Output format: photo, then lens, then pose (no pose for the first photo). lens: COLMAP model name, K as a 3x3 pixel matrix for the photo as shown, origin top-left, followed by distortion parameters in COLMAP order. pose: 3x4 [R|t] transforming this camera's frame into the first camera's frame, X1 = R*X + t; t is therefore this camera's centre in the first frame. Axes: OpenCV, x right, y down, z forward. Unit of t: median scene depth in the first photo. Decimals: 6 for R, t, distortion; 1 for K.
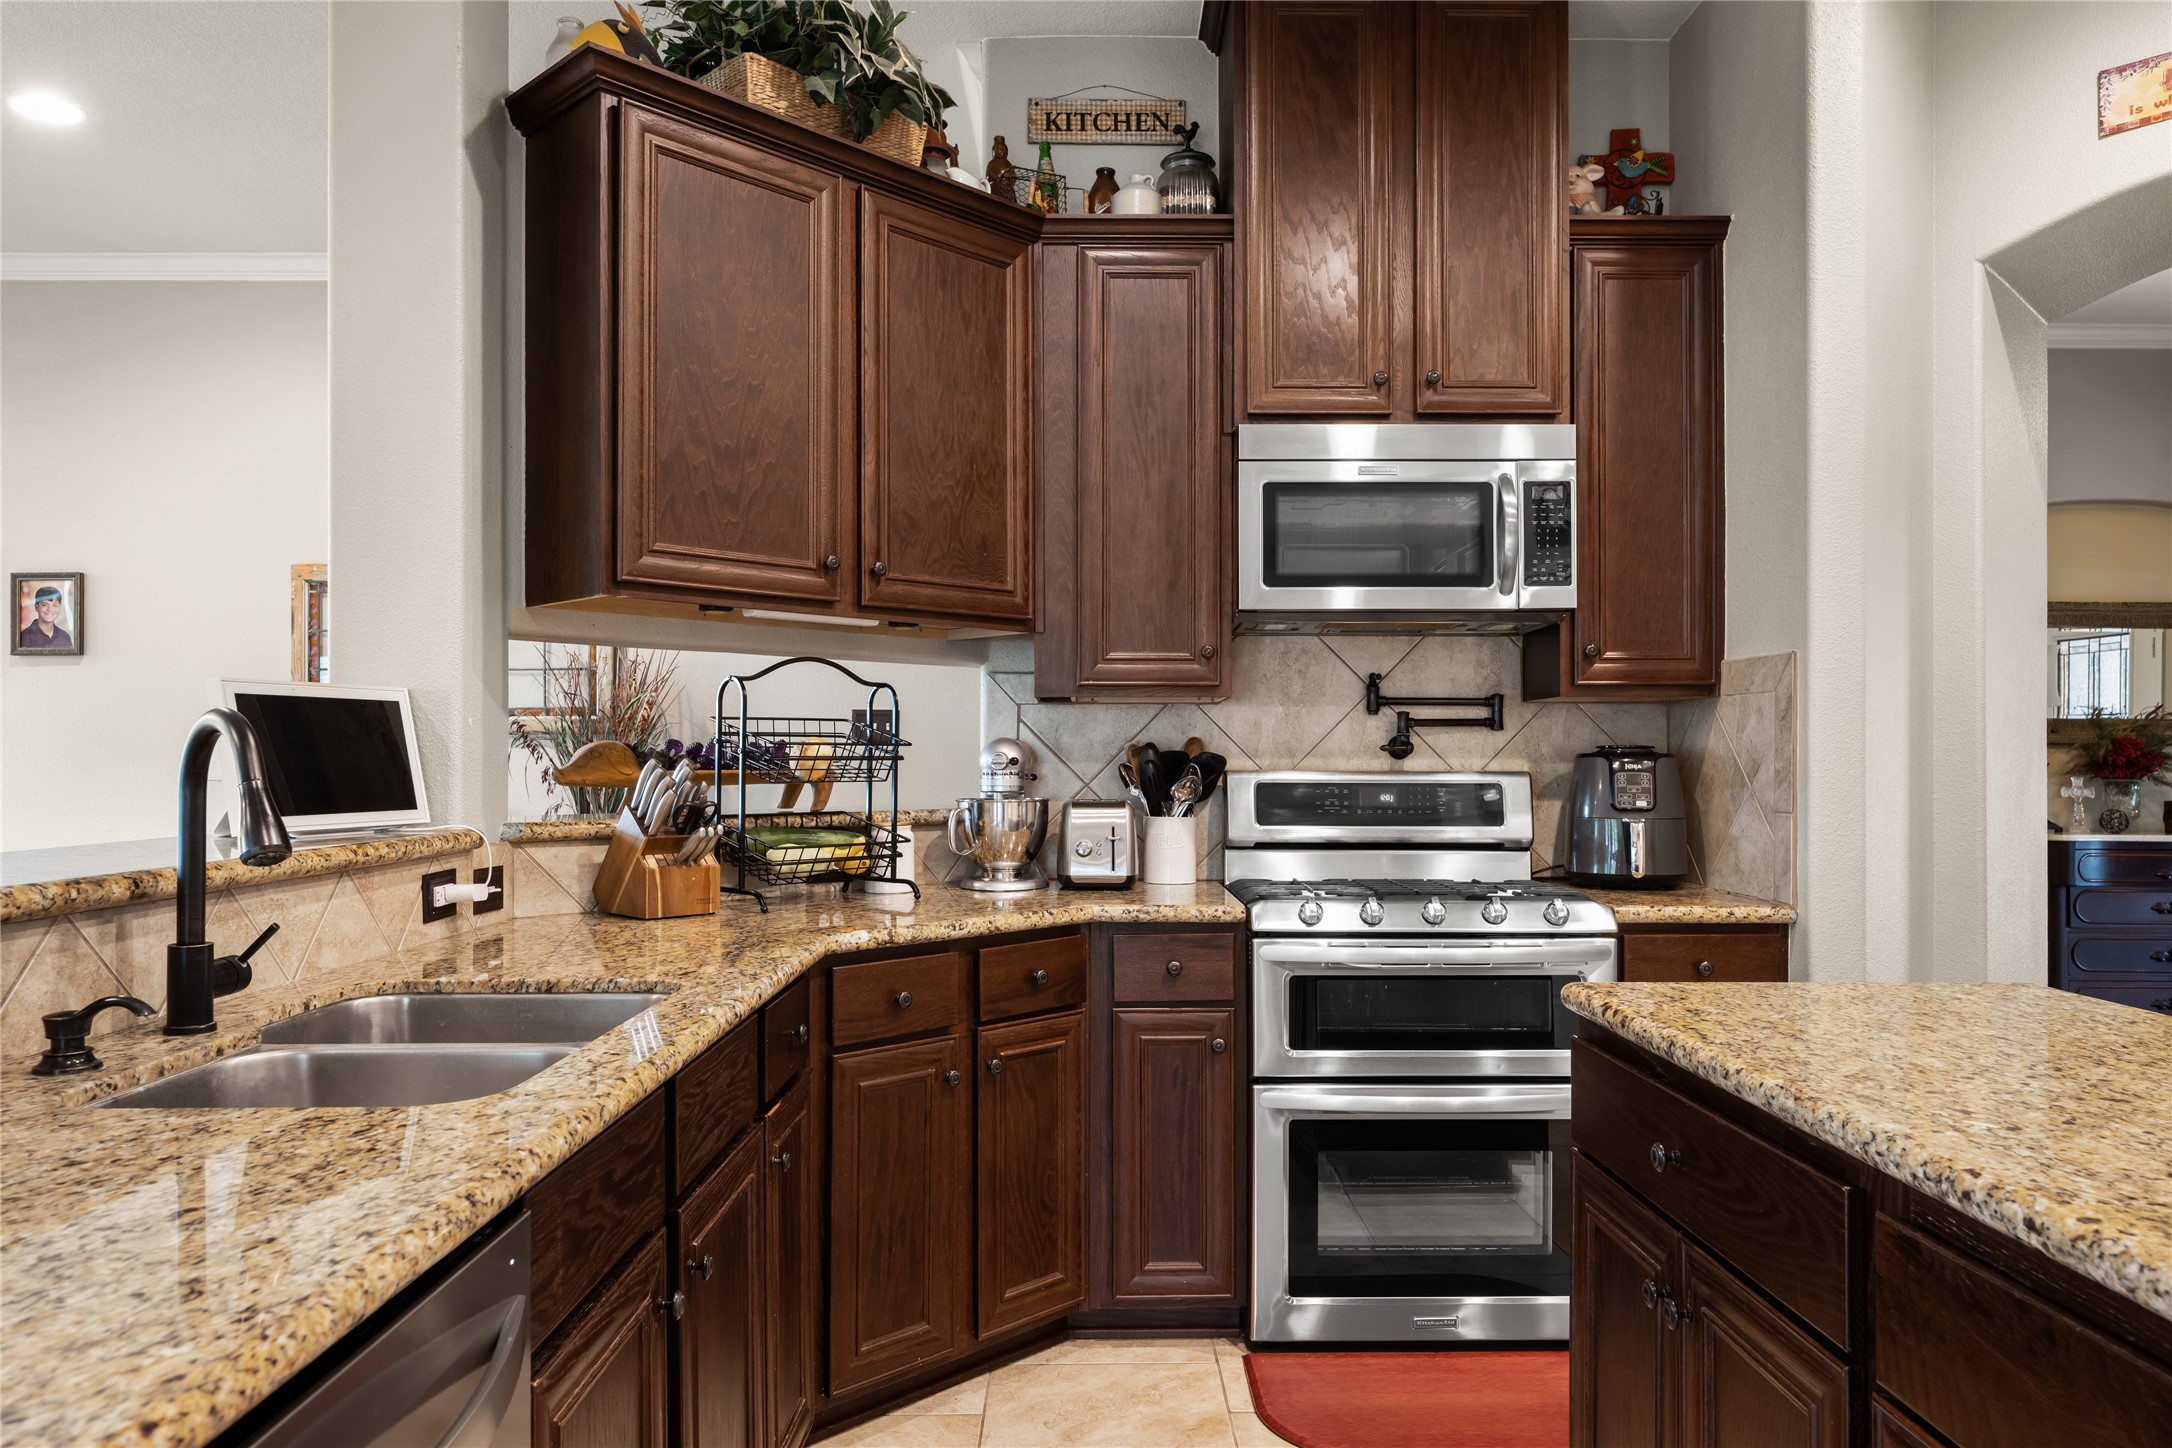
lens RADIAL K [[1456.6, 0, 1095.6], [0, 1456.6, 753.5], [0, 0, 1]] dist [0.001491, -0.002231]
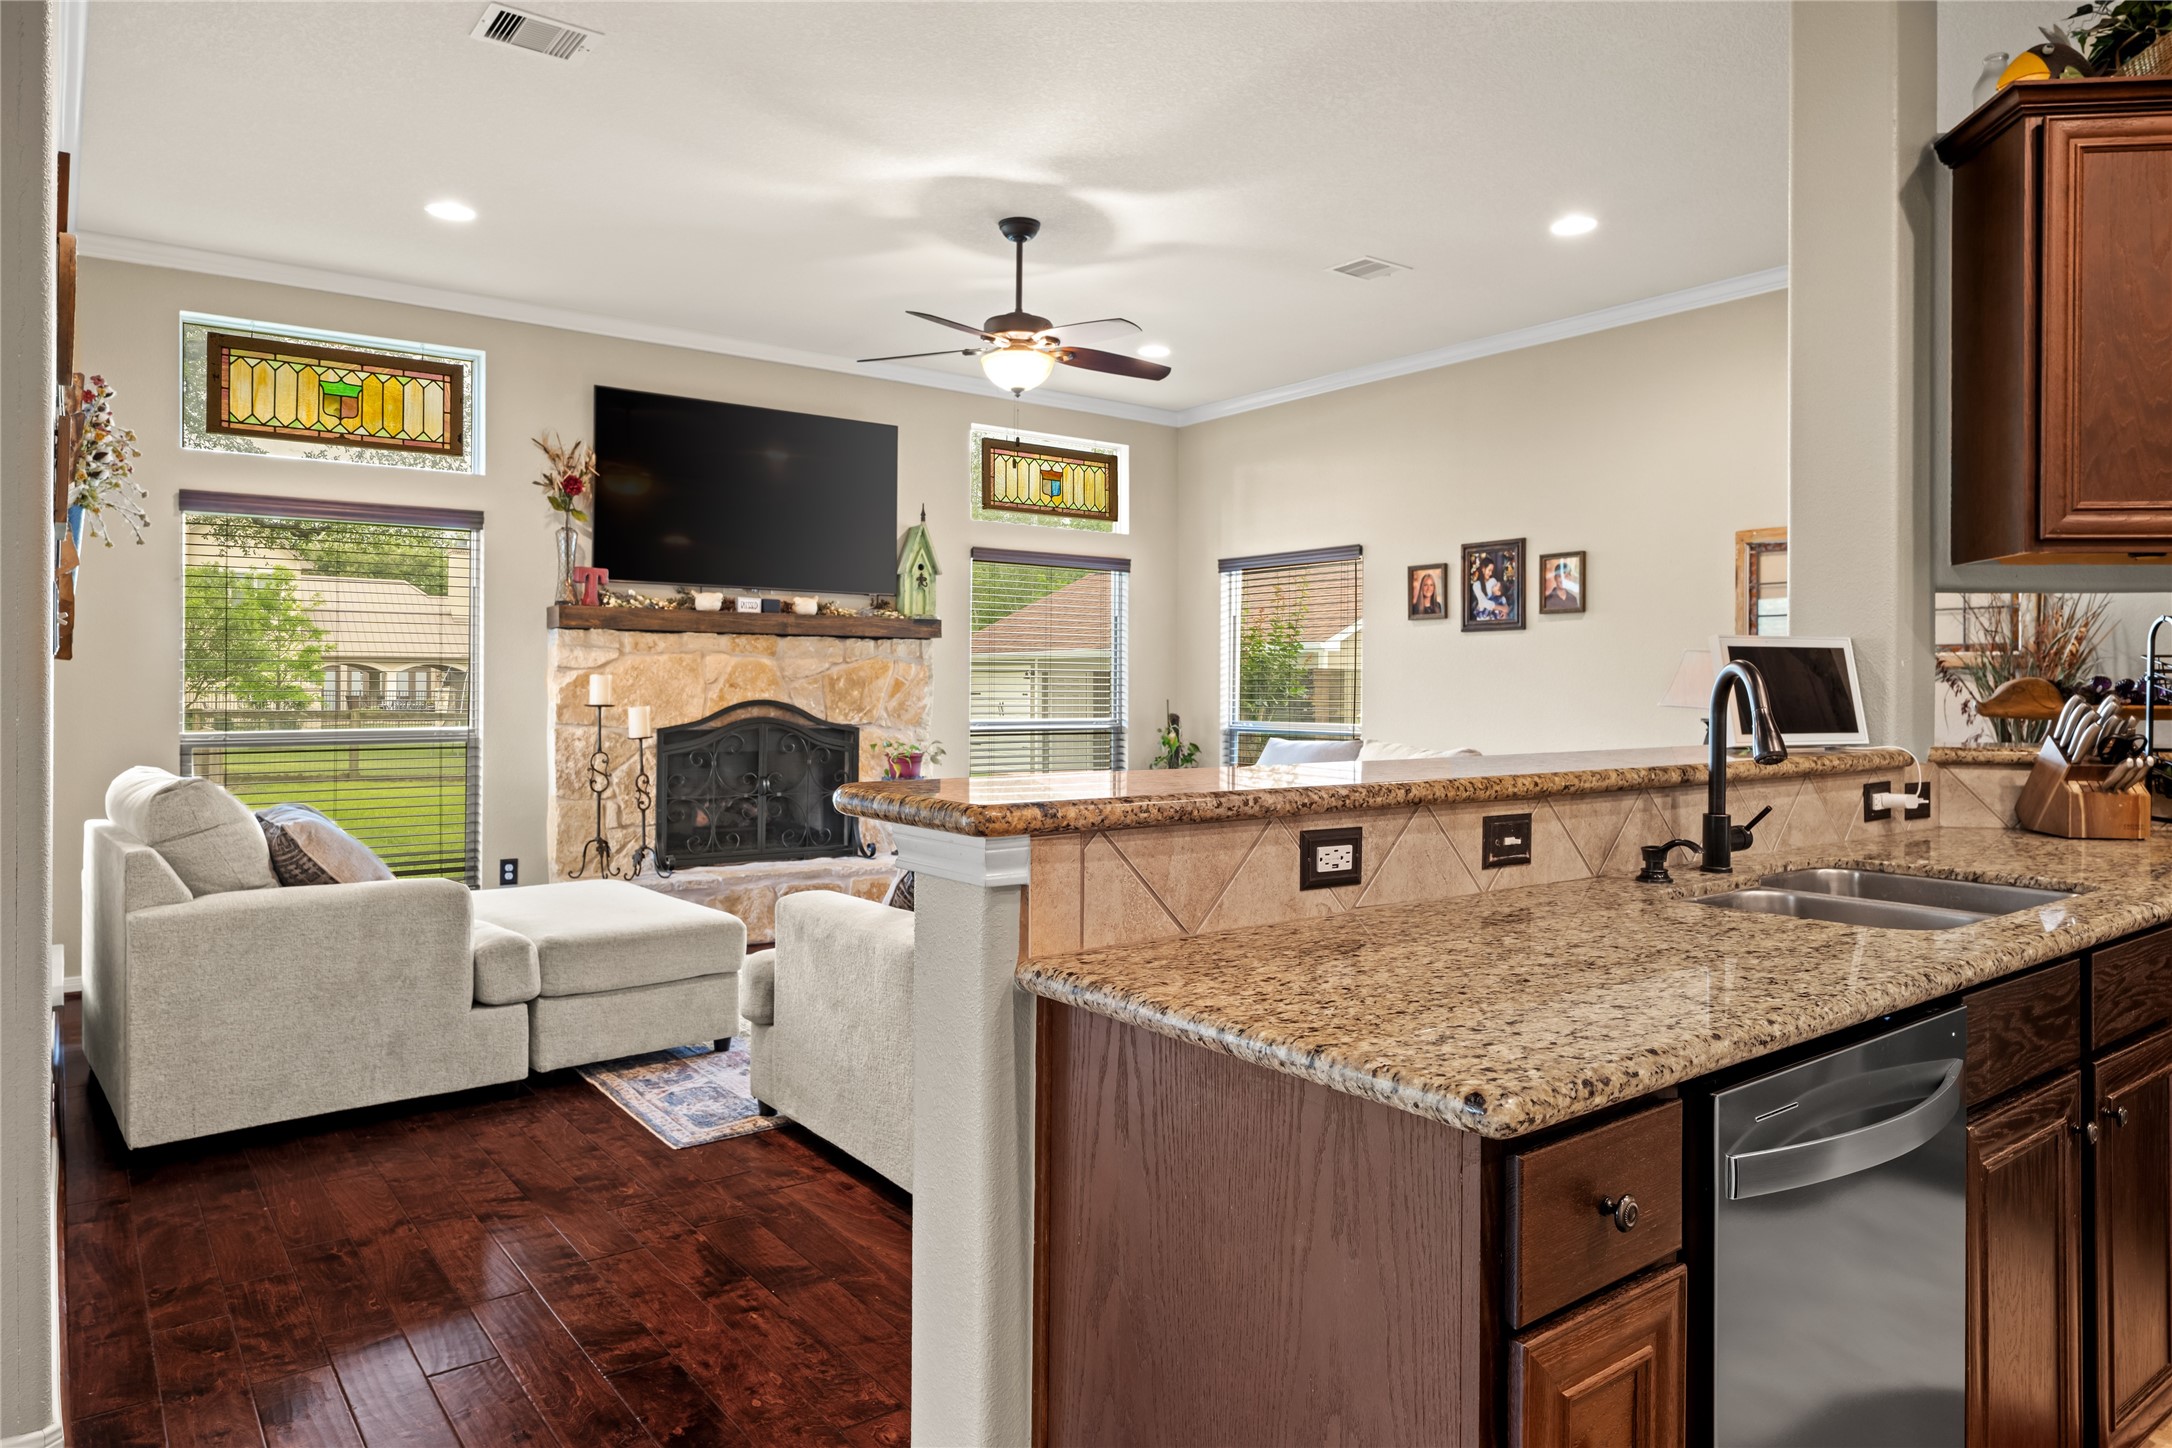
lens RADIAL K [[1365.7, 0, 1093.2], [0, 1365.7, 681.5], [0, 0, 1]] dist [-0.003743, 0.000536]
pose [[0.600728, 0.002641, -0.799449, 0.071273], [-0.003419, 0.999994, 0.000735, -0.004149], [0.799446, 0.002292, 0.600734, -0.208978]]
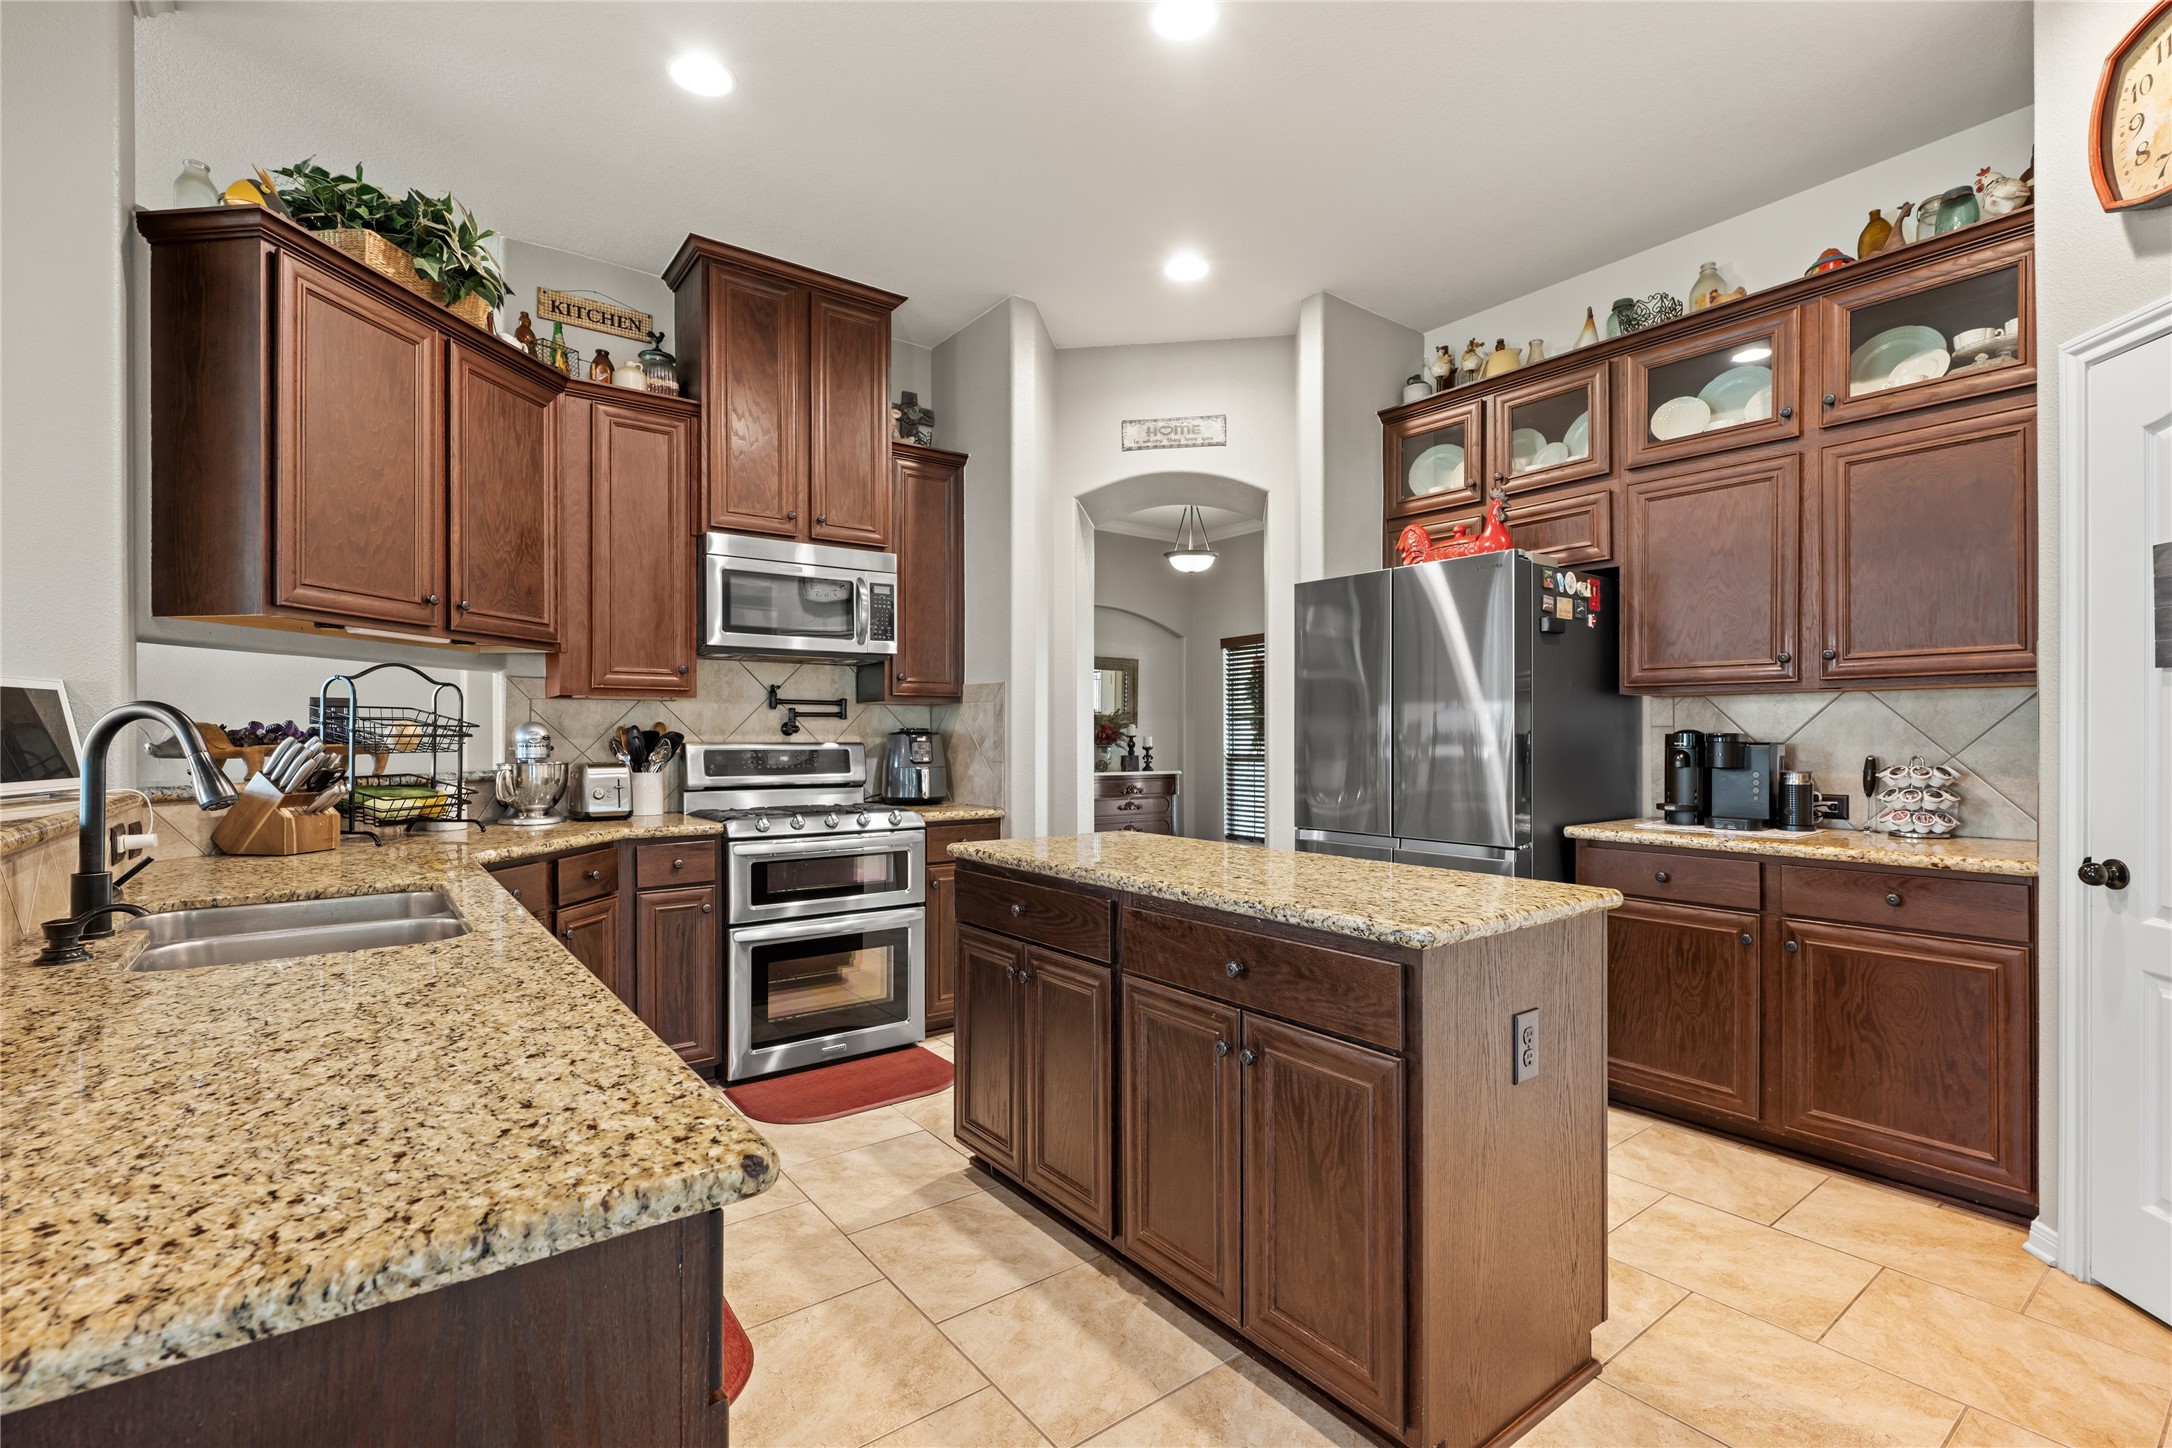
lens RADIAL K [[974.5, 0, 1098.1], [0, 974.5, 734.3], [0, 0, 1]] dist [0.000569, -0.000066]
pose [[0.801851, -0.000396, 0.597524, -0.224156], [-0.001382, 0.999996, 0.002518, -0.001368], [-0.597523, -0.002845, 0.801847, -0.158961]]
